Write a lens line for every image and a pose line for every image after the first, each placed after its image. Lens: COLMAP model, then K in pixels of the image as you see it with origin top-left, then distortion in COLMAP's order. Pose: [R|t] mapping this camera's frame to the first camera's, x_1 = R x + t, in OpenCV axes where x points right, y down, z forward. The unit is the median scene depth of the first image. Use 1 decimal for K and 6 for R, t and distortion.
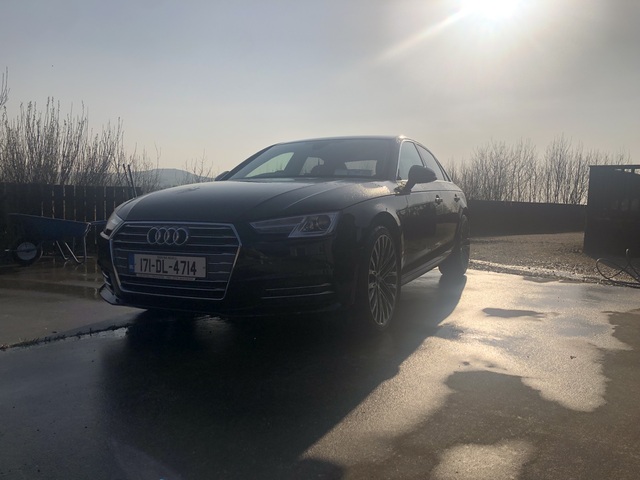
lens RADIAL K [[516.1, 0, 319.9], [0, 516.1, 239.9], [0, 0, 1]] dist [0.000642, -0.004701]
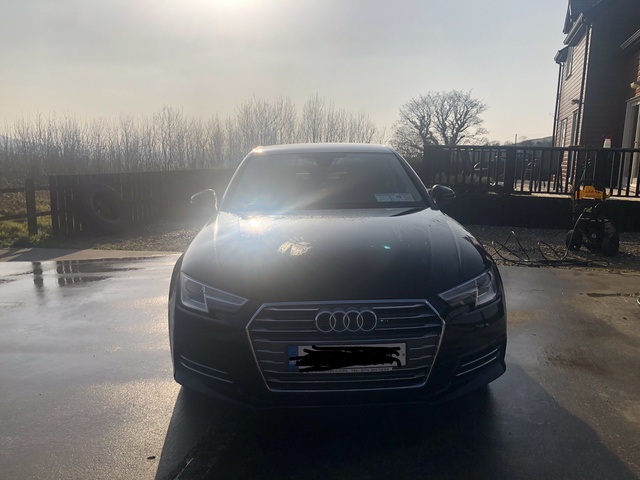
lens RADIAL K [[516.1, 0, 319.7], [0, 516.1, 240.2], [0, 0, 1]] dist [0.000642, -0.004701]
pose [[0.906198, -0.084177, 0.414391, -0.690196], [0.050130, 0.994461, 0.092383, -0.221060], [-0.419872, -0.062944, 0.905398, 0.295052]]
